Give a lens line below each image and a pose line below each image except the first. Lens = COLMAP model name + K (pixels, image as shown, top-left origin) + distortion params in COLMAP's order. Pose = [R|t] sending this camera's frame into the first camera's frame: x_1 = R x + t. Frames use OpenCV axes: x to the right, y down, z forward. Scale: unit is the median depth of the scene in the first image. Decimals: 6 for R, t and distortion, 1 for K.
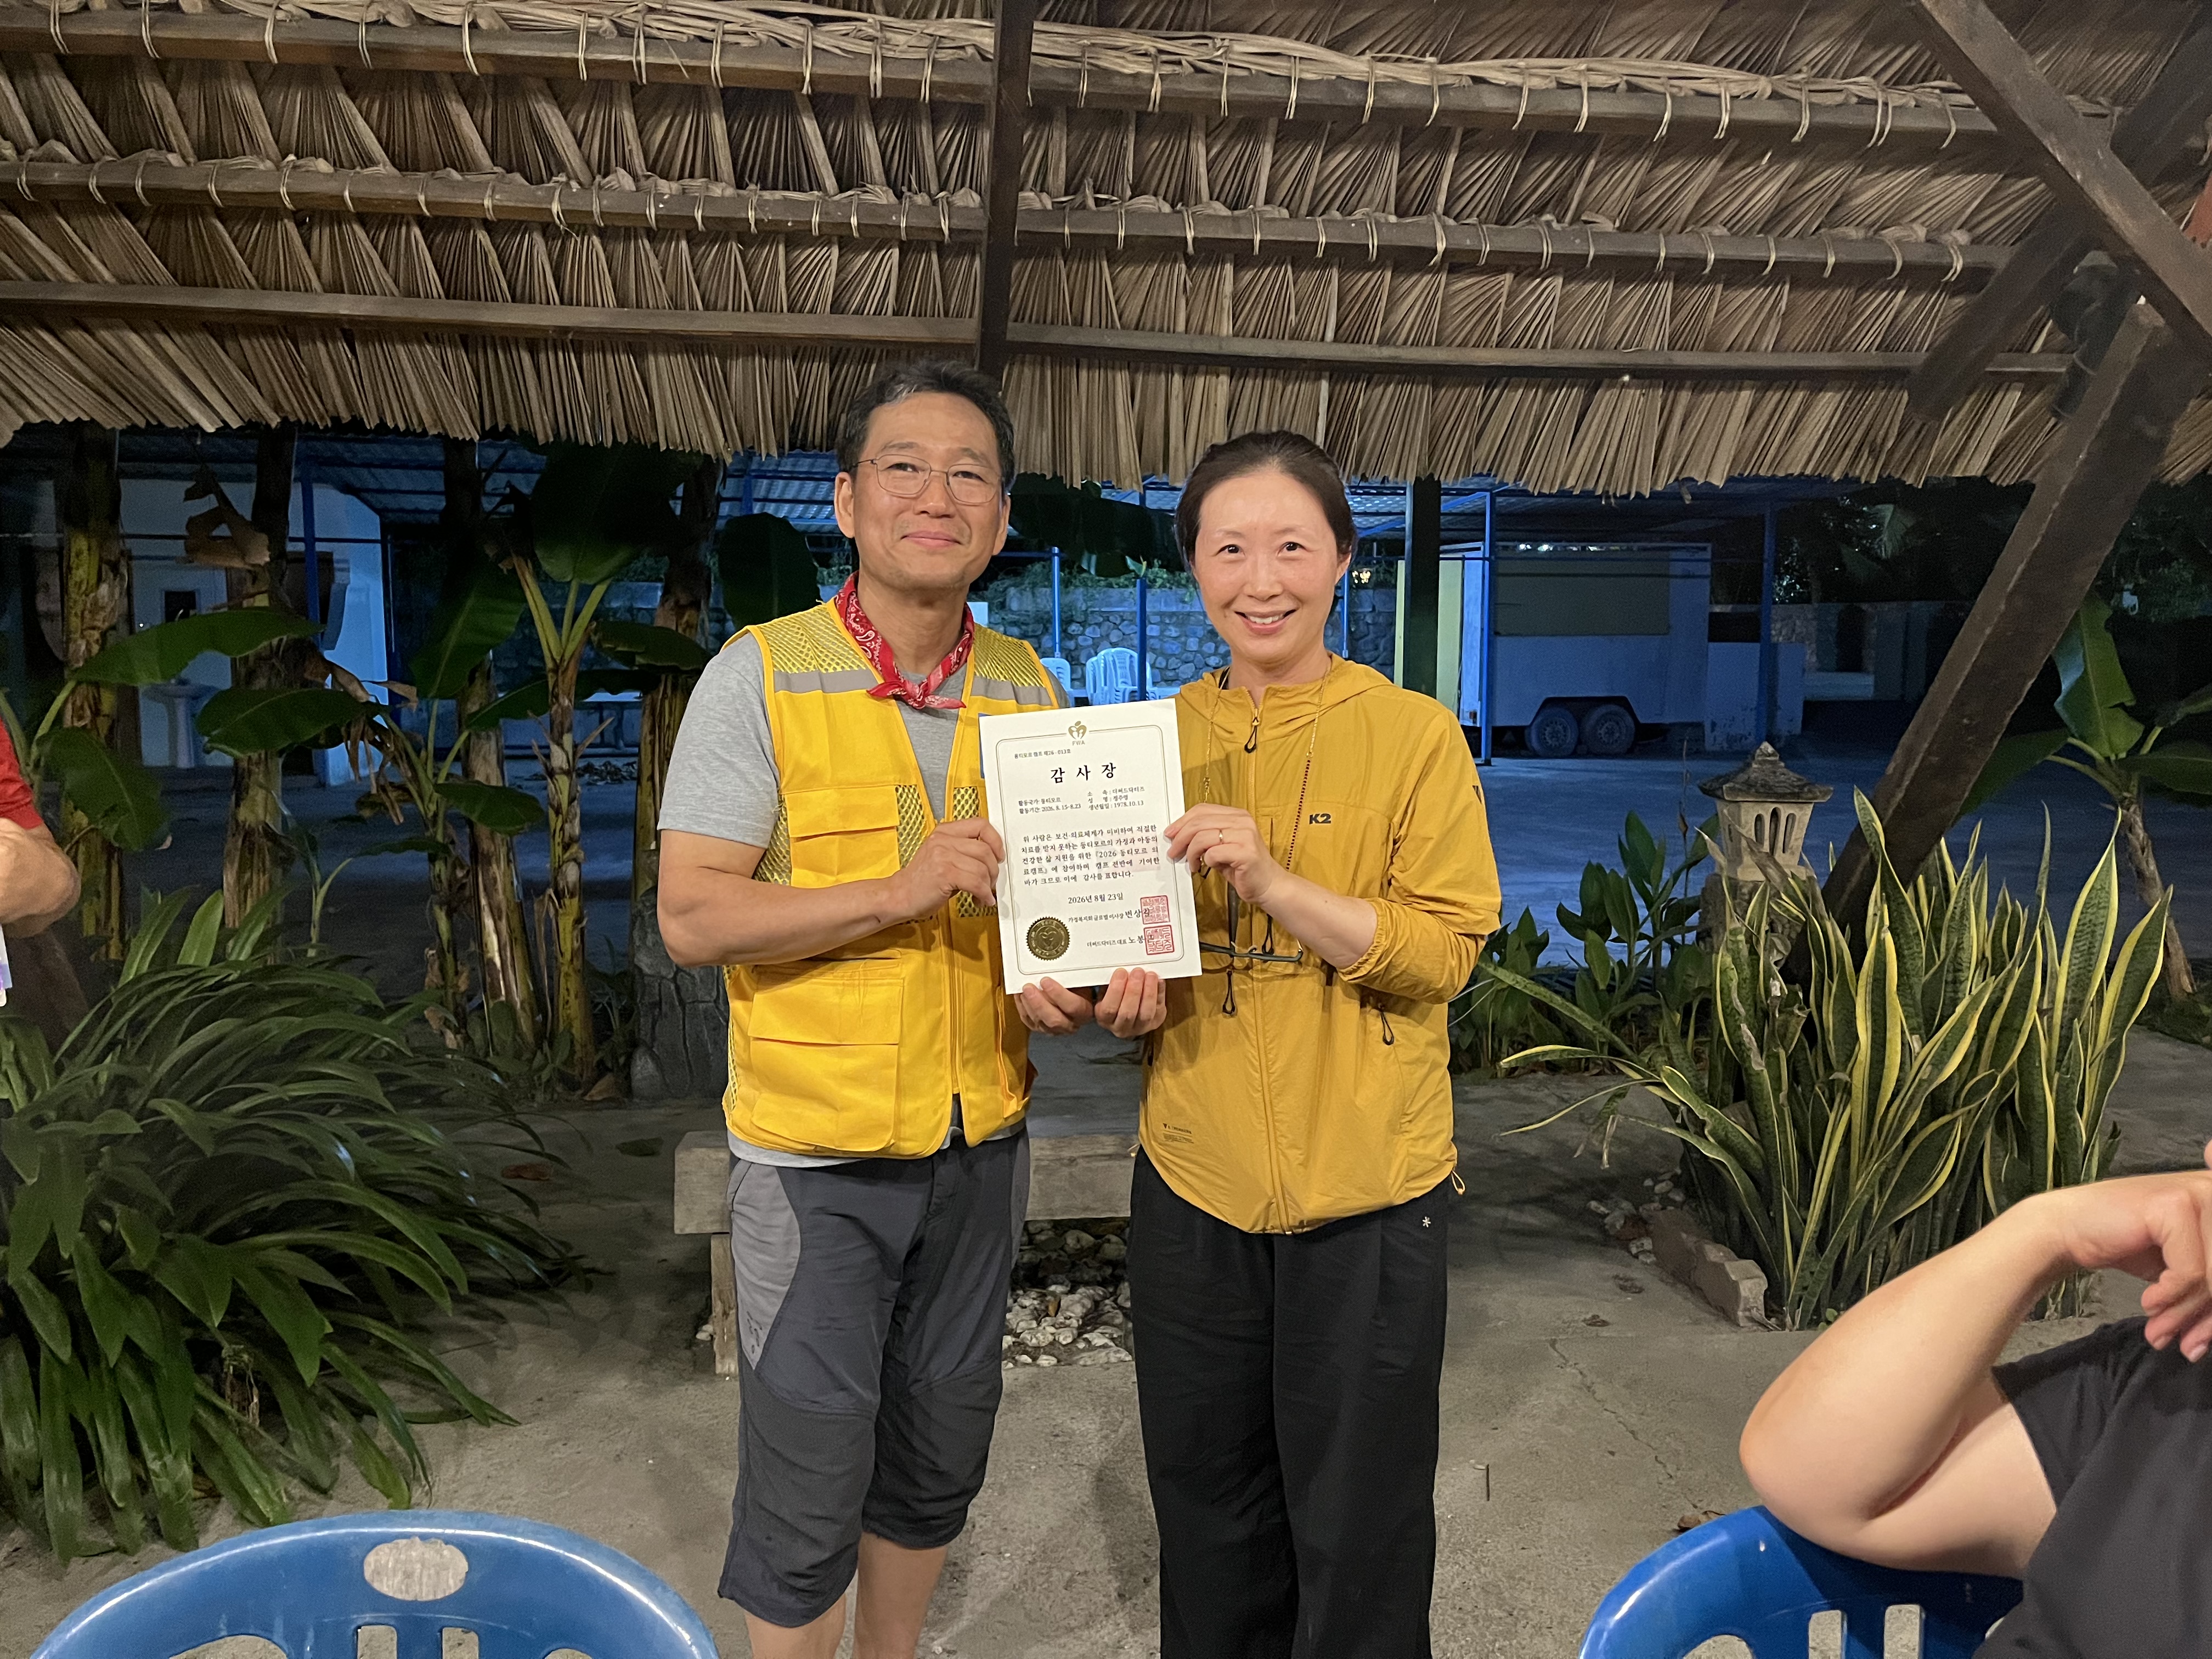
lens RADIAL K [[1682.8, 0, 1106.0], [0, 1682.8, 829.5], [0, 0, 1]] dist [0.093205, -0.135664]
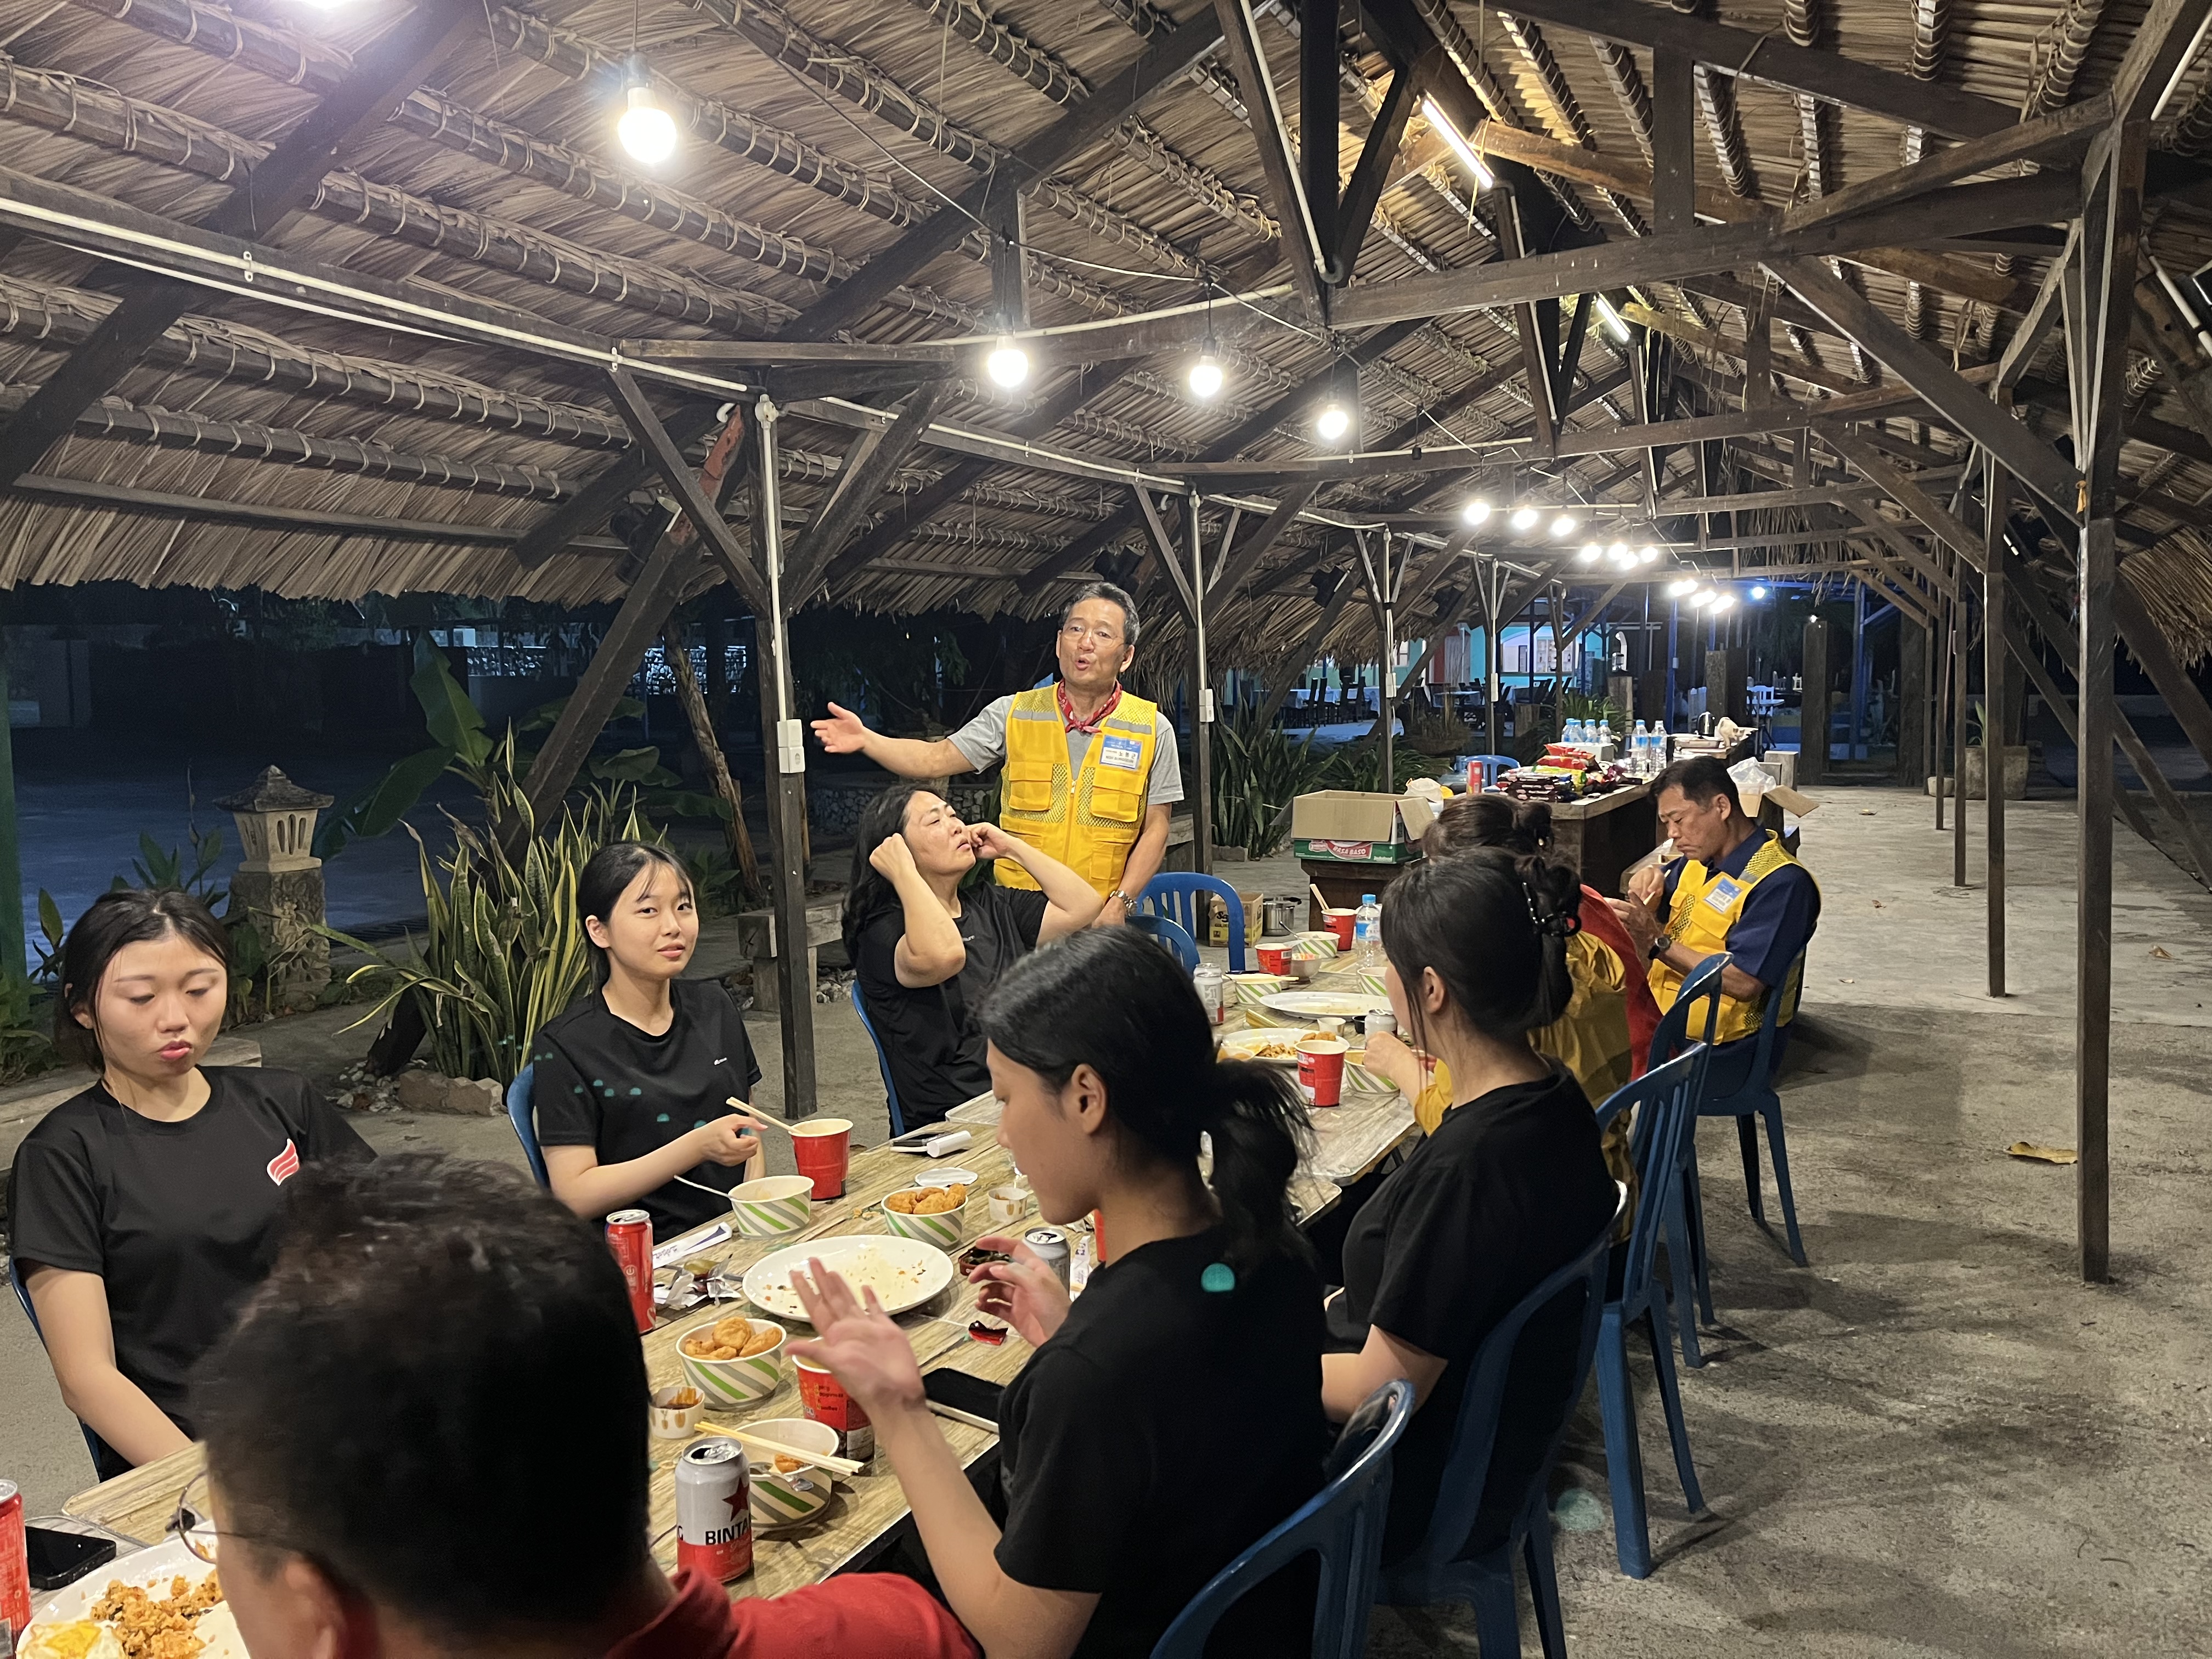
lens RADIAL K [[1682.8, 0, 1106.0], [0, 1682.8, 829.5], [0, 0, 1]] dist [0.093205, -0.135664]
pose [[0.504901, -0.089446, 0.858530, -0.749293], [0.098437, 0.994094, 0.045679, 0.001044], [-0.857546, 0.061448, 0.510724, -0.377011]]
